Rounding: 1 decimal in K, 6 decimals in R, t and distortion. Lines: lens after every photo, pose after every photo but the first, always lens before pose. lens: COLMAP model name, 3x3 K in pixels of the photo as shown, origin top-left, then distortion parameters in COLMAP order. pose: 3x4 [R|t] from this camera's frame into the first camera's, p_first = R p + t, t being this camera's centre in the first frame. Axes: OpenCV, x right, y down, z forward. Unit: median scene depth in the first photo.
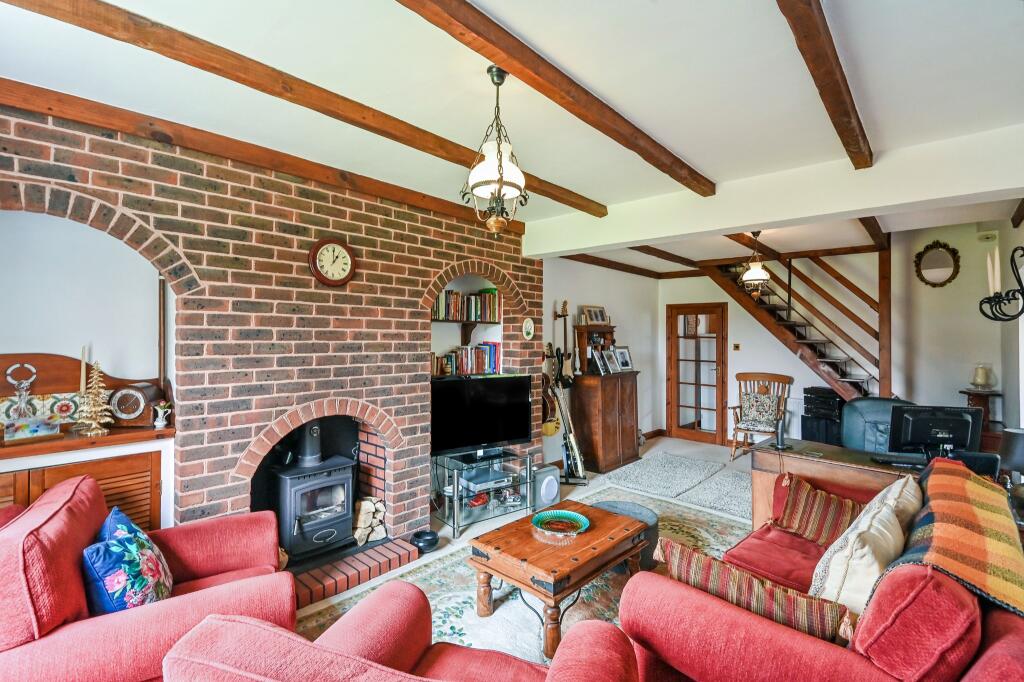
lens RADIAL K [[461.9, 0, 525.9], [0, 461.9, 339.6], [0, 0, 1]] dist [0.000277, 0.000012]
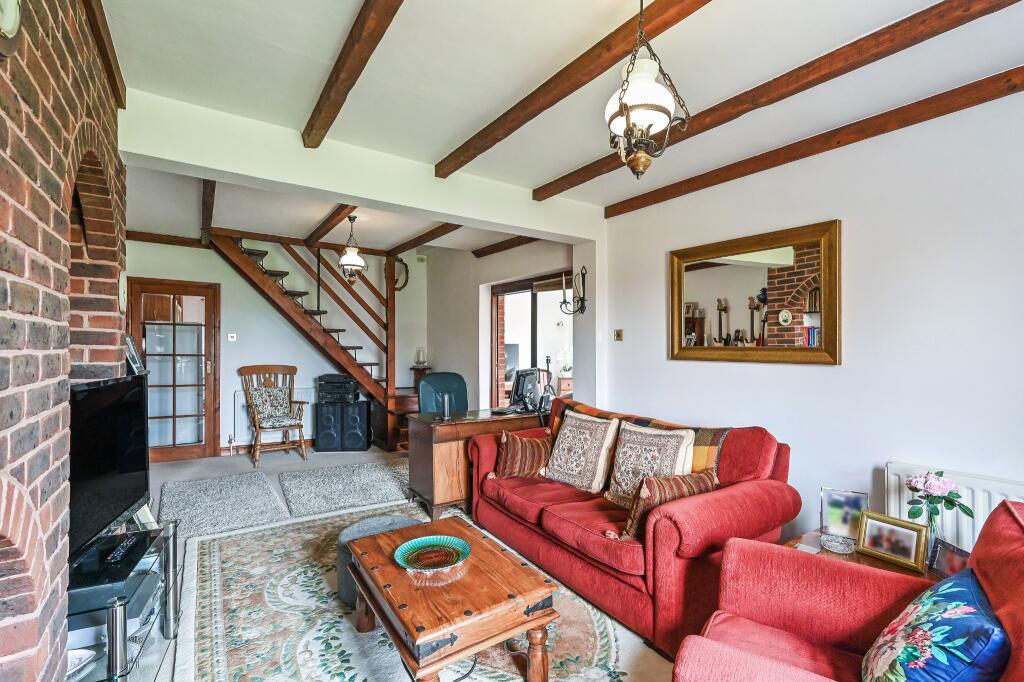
lens RADIAL K [[461.9, 0, 525.9], [0, 461.9, 339.6], [0, 0, 1]] dist [0.000277, 0.000012]
pose [[0.220906, 0.000068, 0.975295, -0.310207], [-0.004688, 0.999989, 0.000992, 0.020842], [-0.975284, -0.004791, 0.220904, 0.336958]]
